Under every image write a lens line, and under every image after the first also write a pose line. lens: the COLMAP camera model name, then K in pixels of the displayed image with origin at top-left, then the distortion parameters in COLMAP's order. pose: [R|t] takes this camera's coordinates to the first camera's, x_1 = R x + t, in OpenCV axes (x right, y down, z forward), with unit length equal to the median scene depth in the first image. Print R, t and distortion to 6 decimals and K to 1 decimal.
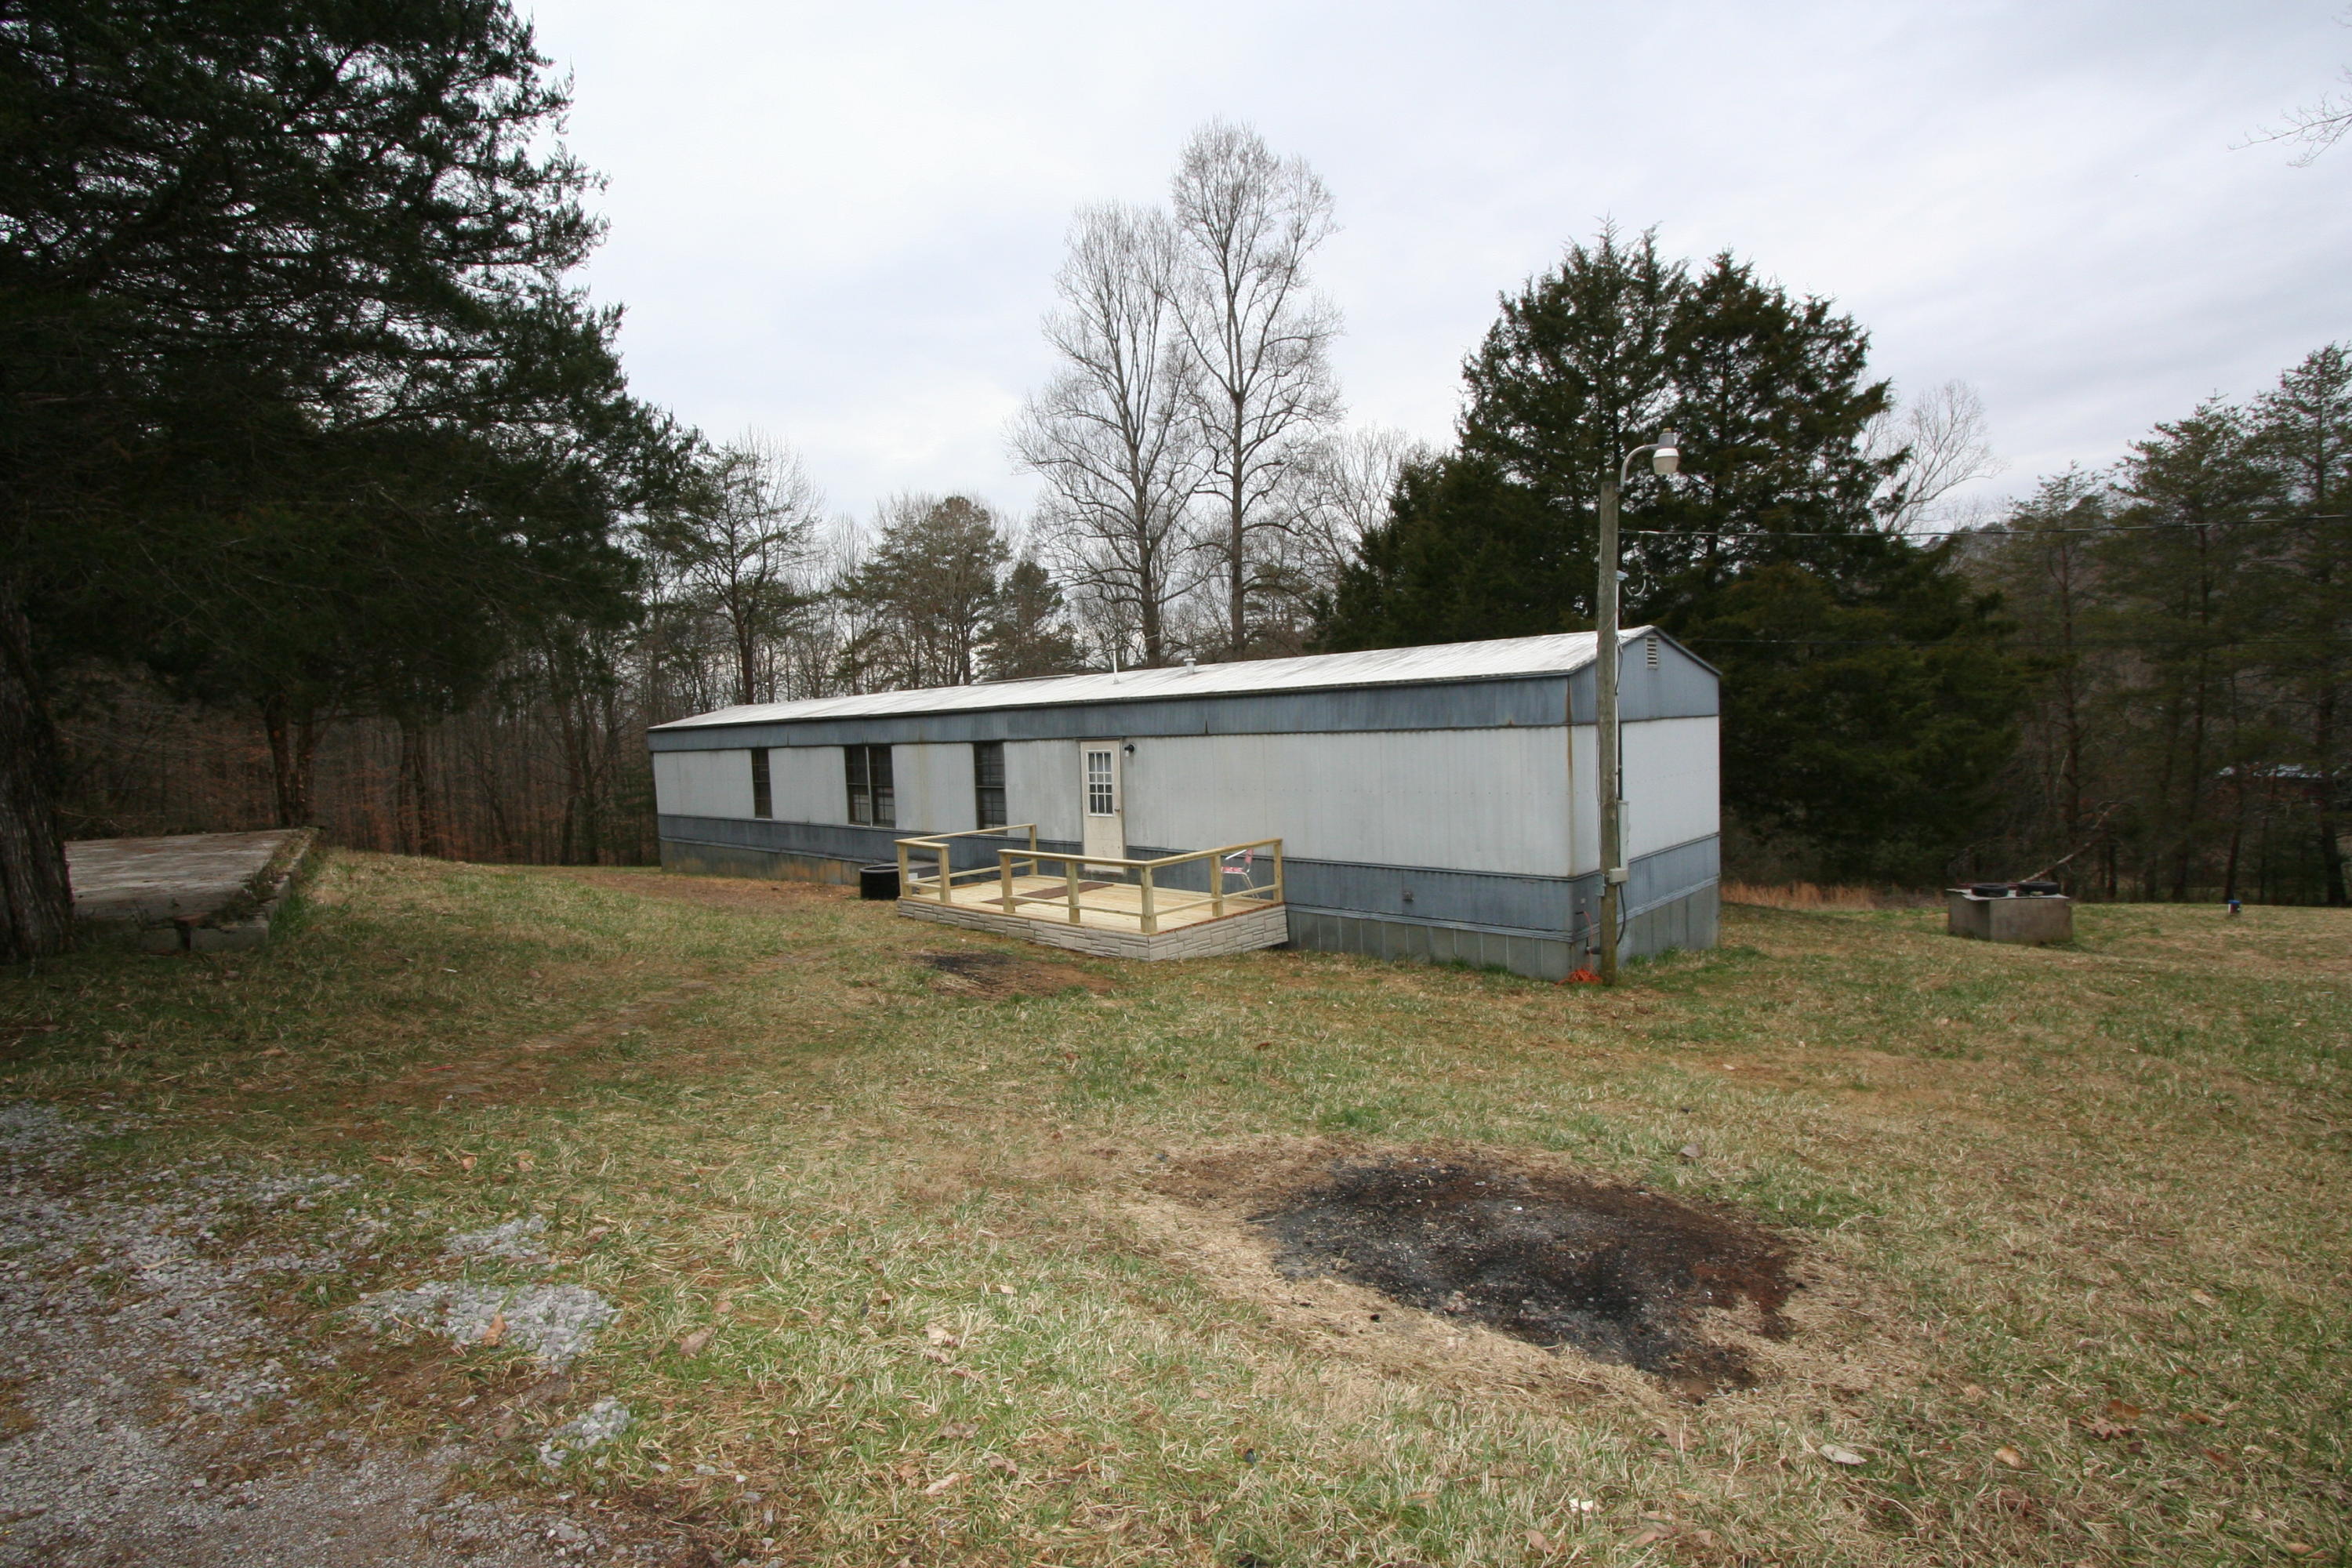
lens RADIAL K [[1101.7, 0, 1166.1], [0, 1101.7, 792.2], [0, 0, 1]] dist [-0.011937, 0.002844]
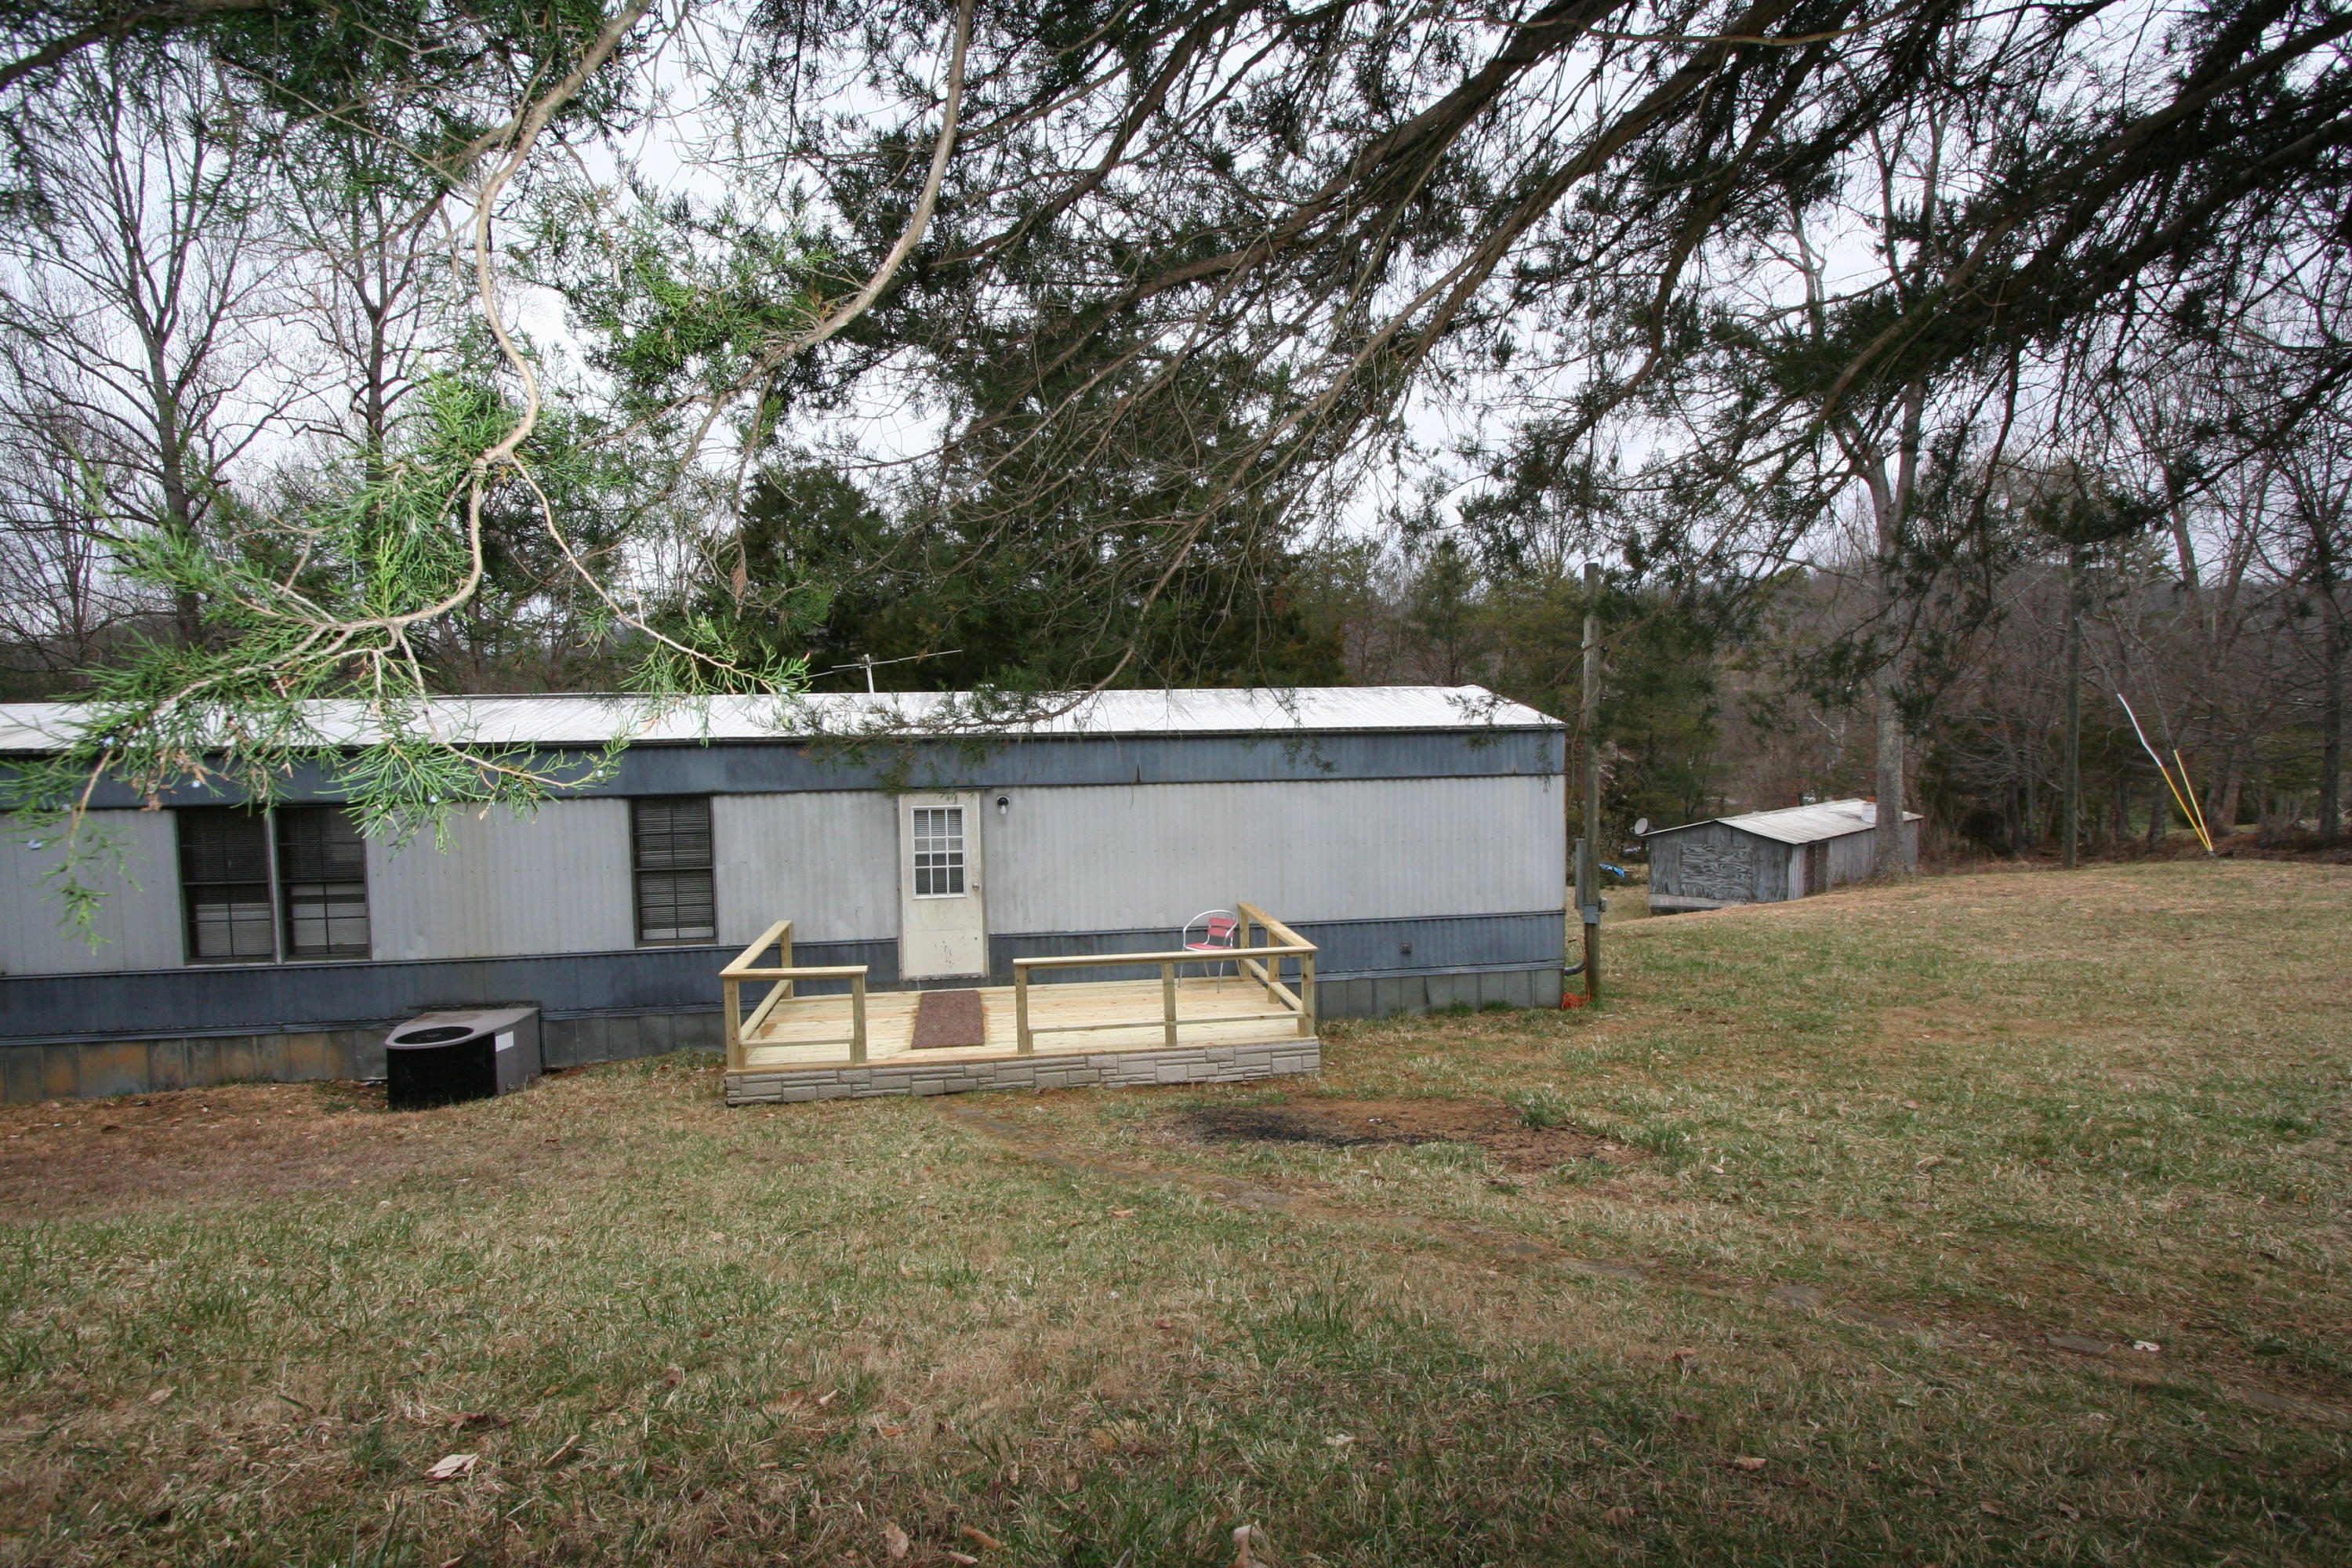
lens RADIAL K [[1101.7, 0, 1169.8], [0, 1101.7, 792.1], [0, 0, 1]] dist [-0.011937, 0.002844]
pose [[0.606568, -0.010811, 0.794958, -0.488328], [0.042777, 0.998903, -0.019056, -0.024367], [-0.793880, 0.045565, 0.606365, 0.408124]]
